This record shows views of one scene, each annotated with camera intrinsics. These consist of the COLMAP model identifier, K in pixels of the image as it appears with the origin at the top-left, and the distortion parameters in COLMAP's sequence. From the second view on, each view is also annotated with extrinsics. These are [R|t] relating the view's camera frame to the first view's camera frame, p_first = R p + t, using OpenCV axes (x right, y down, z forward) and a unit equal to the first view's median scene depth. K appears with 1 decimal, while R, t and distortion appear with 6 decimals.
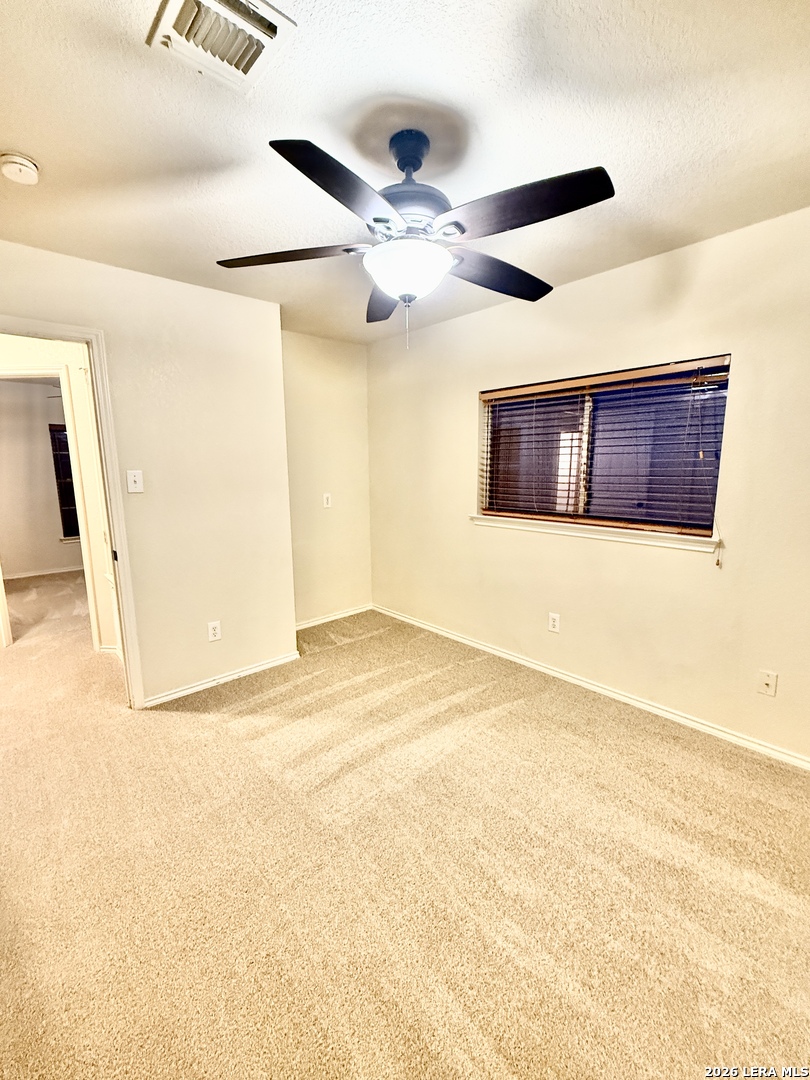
lens RADIAL K [[462.9, 0, 405.0], [0, 462.9, 540.0], [0, 0, 1]] dist [-0.002503, -0.000436]
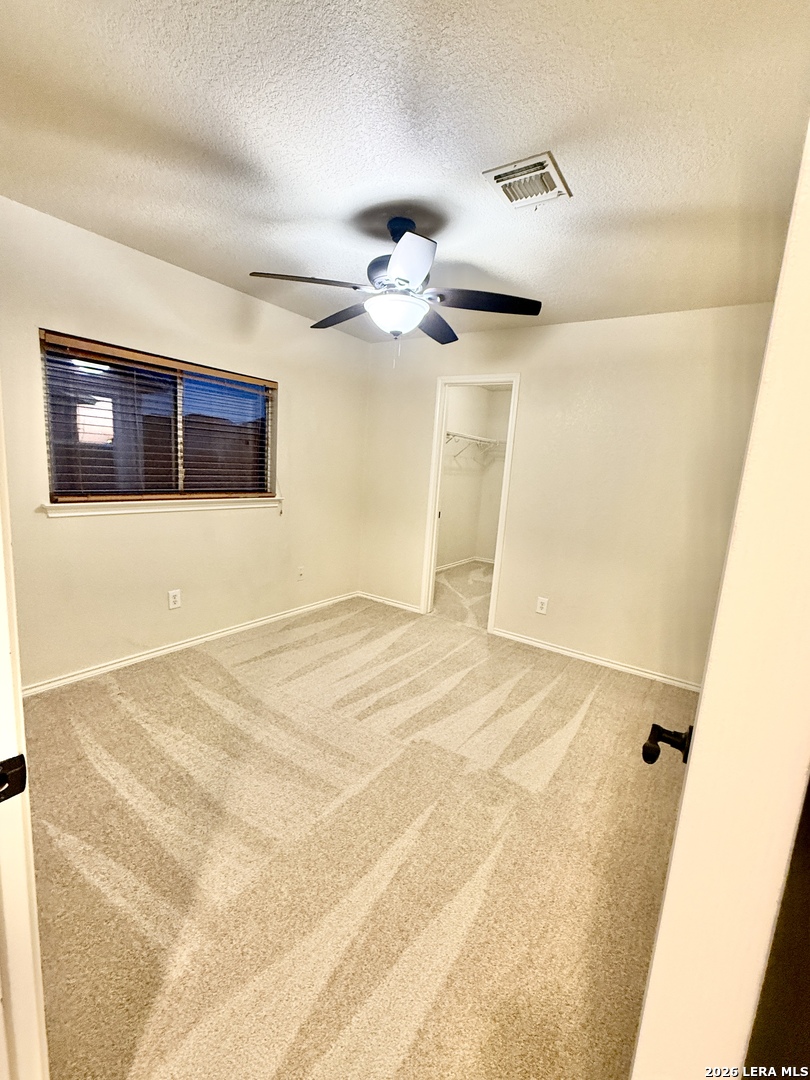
lens RADIAL K [[462.9, 0, 405.0], [0, 462.9, 540.0], [0, 0, 1]] dist [-0.002503, -0.000436]
pose [[-0.236075, -0.163831, 0.957825, -0.839373], [0.096841, 0.976812, 0.190947, -0.104397], [-0.966897, 0.137835, -0.214735, 0.797216]]
